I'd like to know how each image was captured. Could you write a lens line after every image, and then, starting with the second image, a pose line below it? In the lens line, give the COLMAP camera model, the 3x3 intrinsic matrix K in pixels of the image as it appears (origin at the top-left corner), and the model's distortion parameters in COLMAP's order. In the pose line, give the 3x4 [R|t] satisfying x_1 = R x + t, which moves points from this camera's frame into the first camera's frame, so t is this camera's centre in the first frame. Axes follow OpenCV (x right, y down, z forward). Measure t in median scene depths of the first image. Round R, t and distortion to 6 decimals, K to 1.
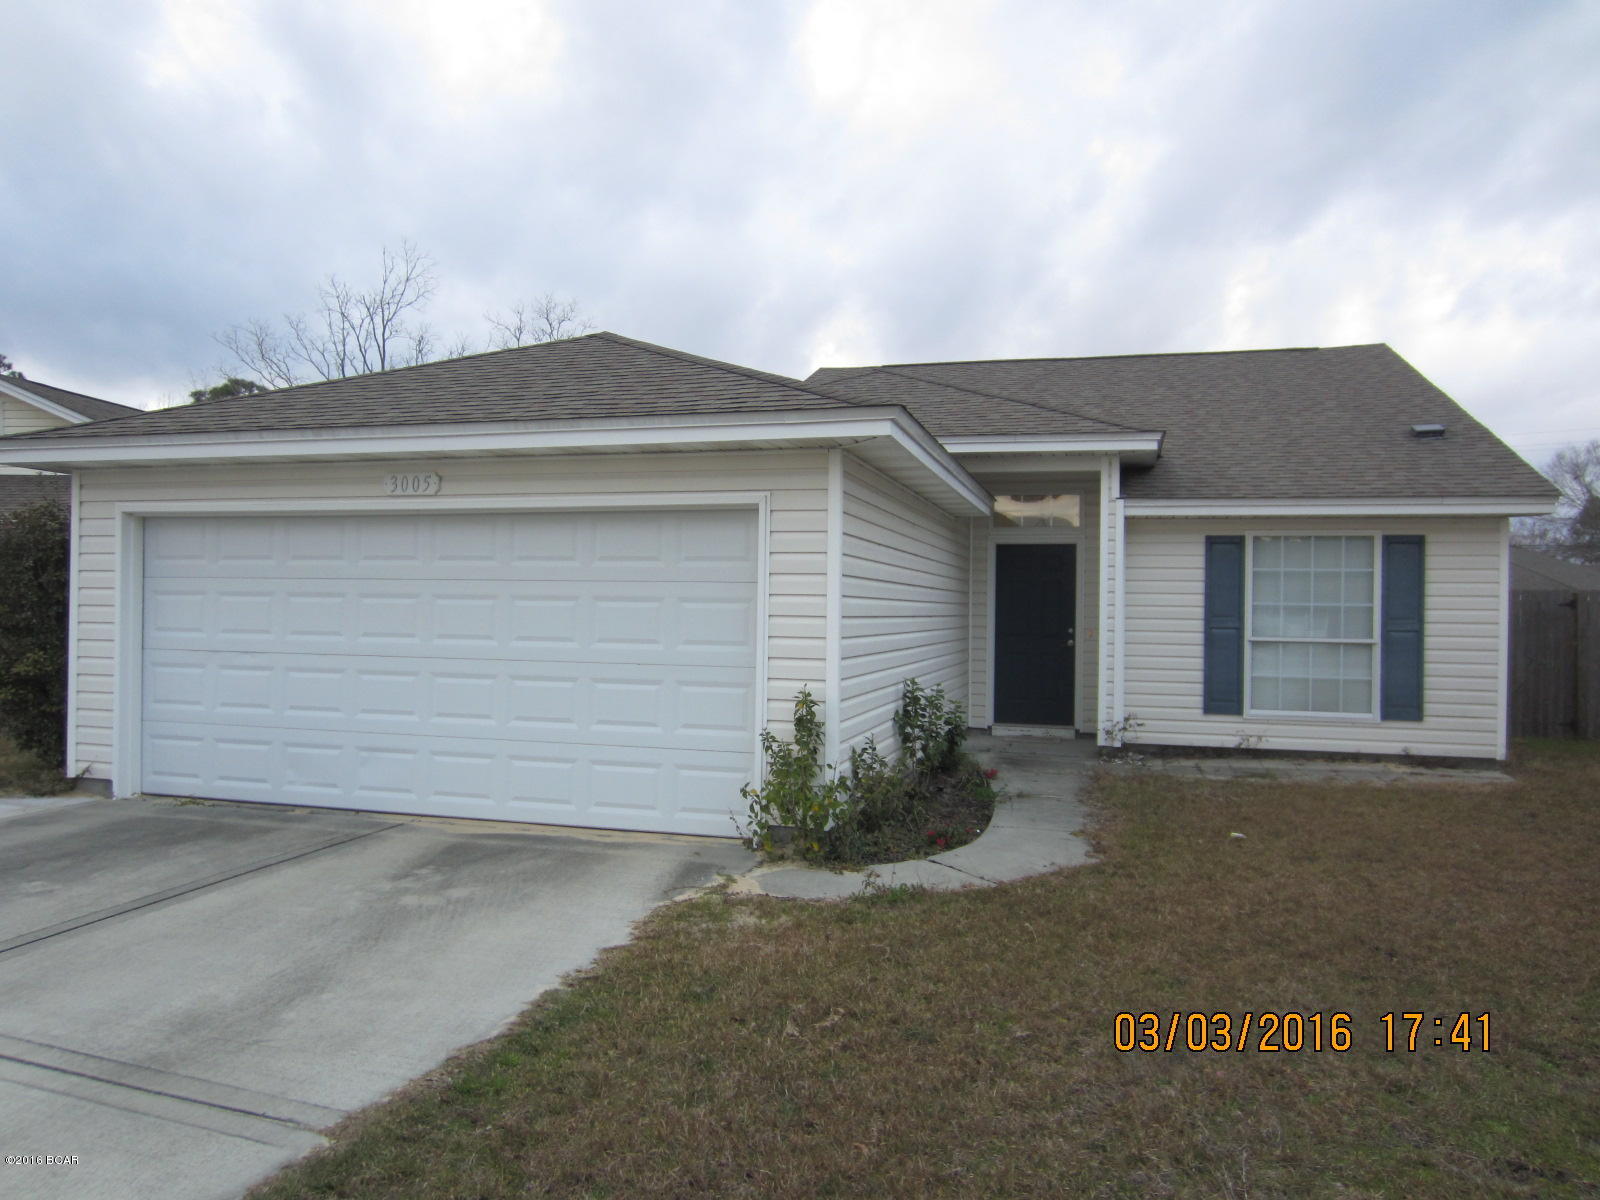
lens RADIAL K [[1094.5, 0, 800.0], [0, 1094.5, 600.0], [0, 0, 1]] dist [-0.023538, 0.002341]
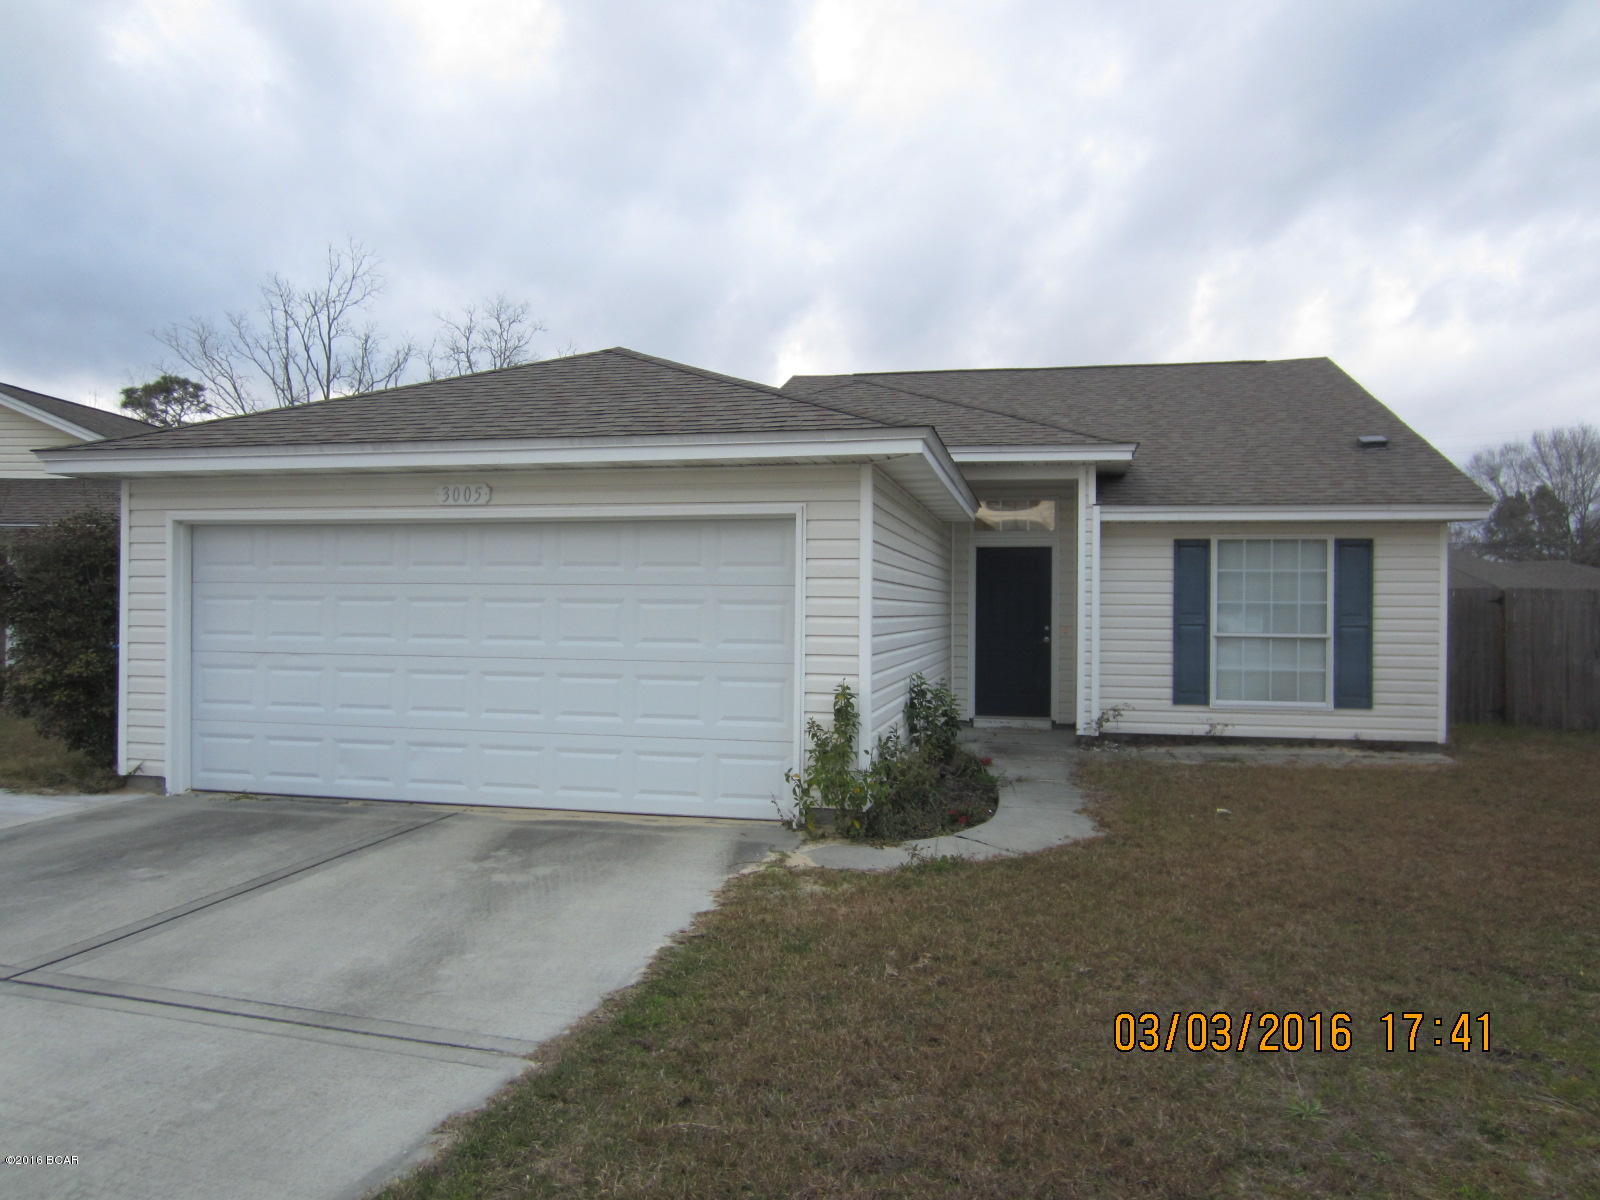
lens RADIAL K [[1094.5, 0, 800.0], [0, 1094.5, 600.0], [0, 0, 1]] dist [-0.023538, 0.002341]
pose [[0.998394, -0.004841, 0.056439, -0.088045], [0.004781, 0.999988, 0.001183, -0.002902], [-0.056444, -0.000911, 0.998405, -0.084764]]
